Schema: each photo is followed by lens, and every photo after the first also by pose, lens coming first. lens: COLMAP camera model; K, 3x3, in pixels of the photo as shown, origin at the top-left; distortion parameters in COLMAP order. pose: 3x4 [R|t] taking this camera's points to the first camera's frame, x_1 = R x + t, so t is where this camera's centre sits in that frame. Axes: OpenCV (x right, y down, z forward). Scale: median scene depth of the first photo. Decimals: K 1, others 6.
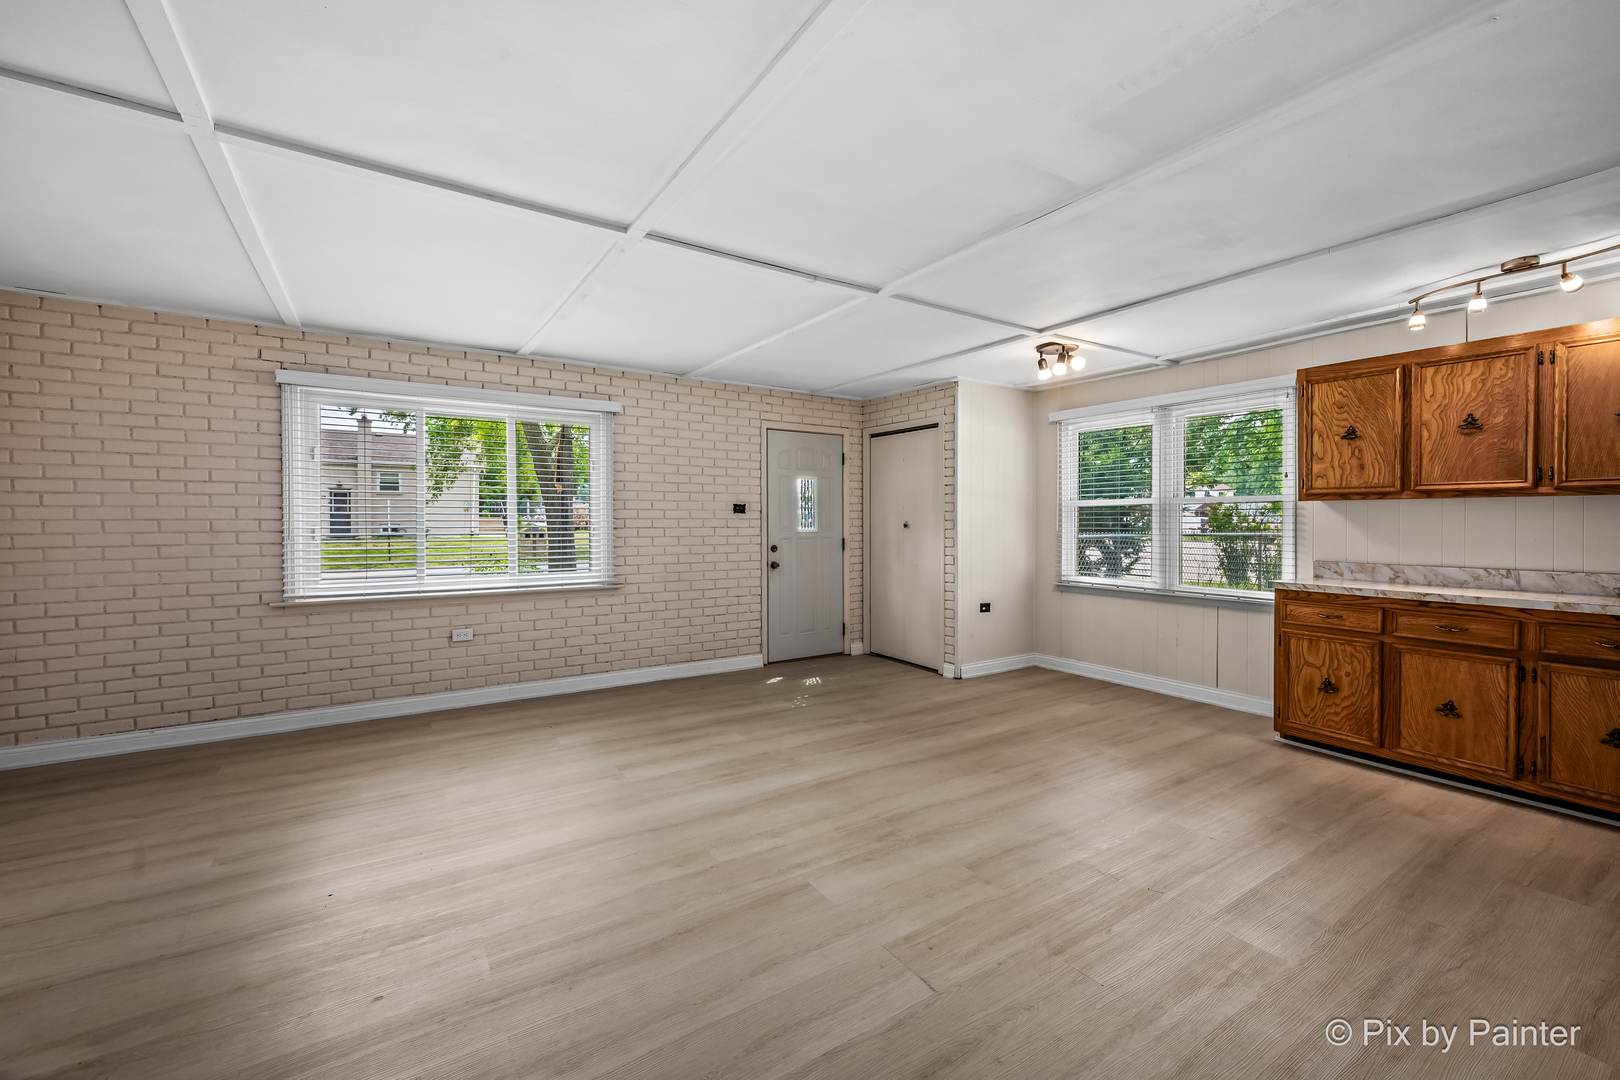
lens RADIAL K [[653.4, 0, 797.3], [0, 653.4, 554.2], [0, 0, 1]] dist [-0.002537, 0.000663]
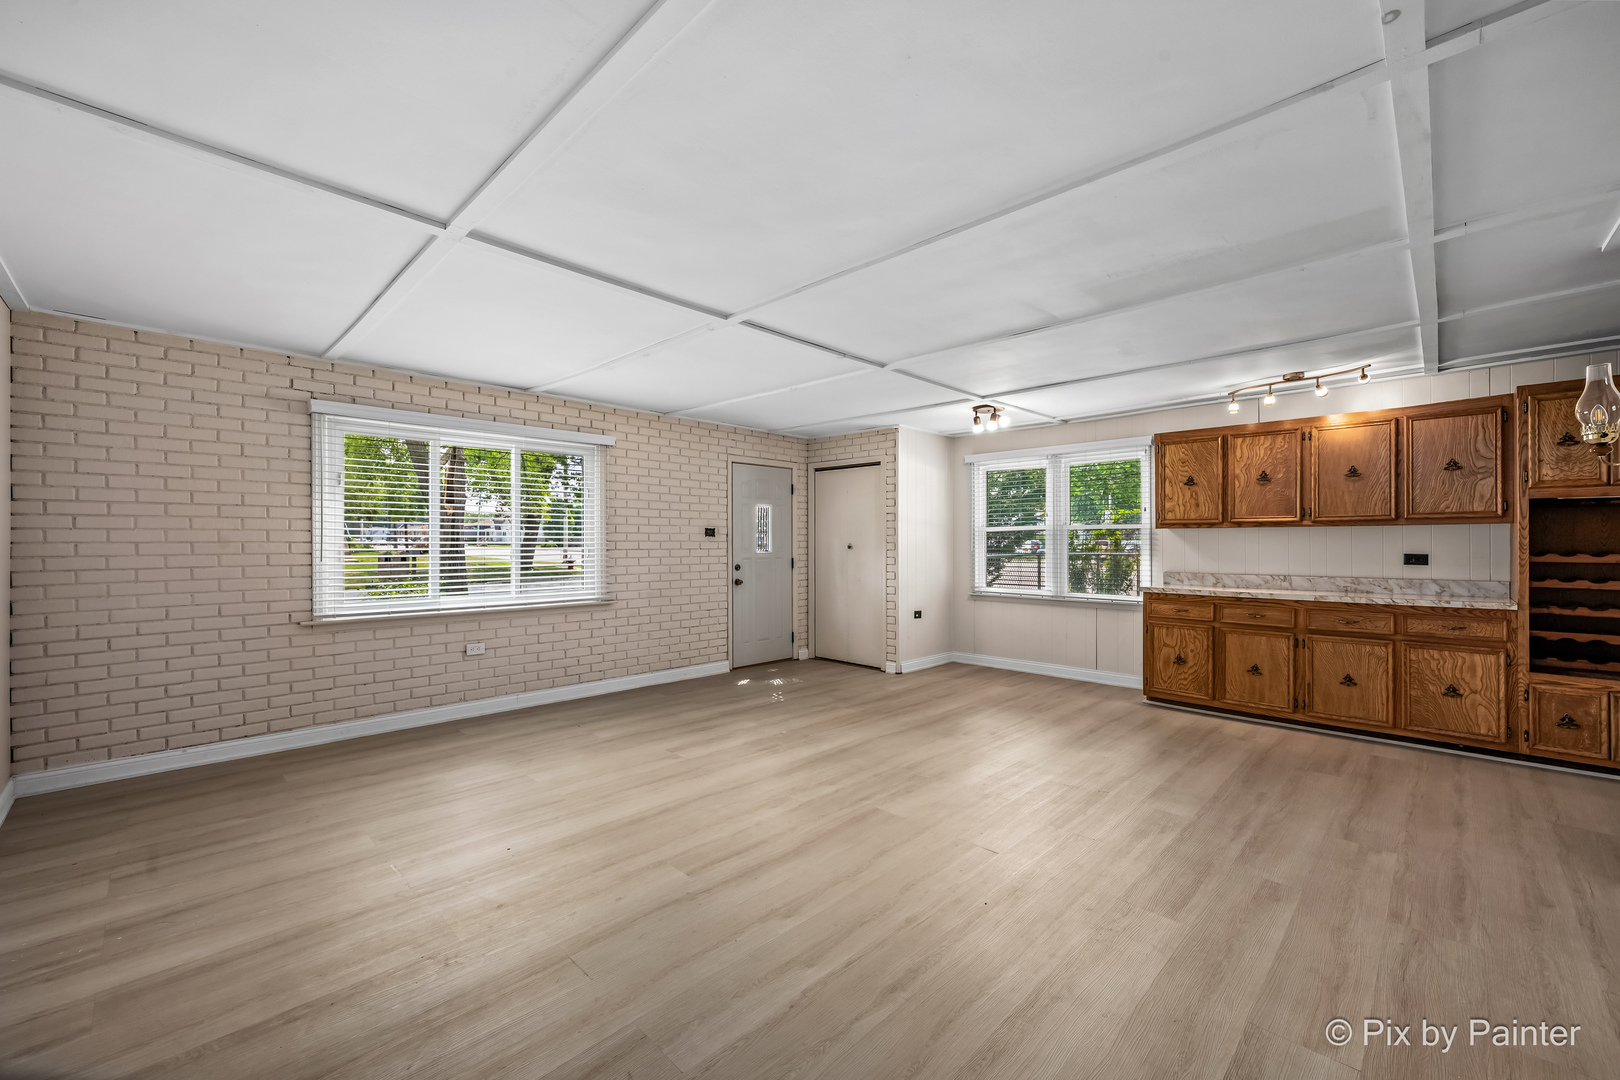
lens RADIAL K [[653.4, 0, 789.4], [0, 653.4, 570.7], [0, 0, 1]] dist [-0.002537, 0.000663]
pose [[0.978804, -0.009284, 0.204590, -0.278916], [0.011106, 0.999908, -0.007761, 0.010467], [-0.204499, 0.009869, 0.978817, -0.194656]]
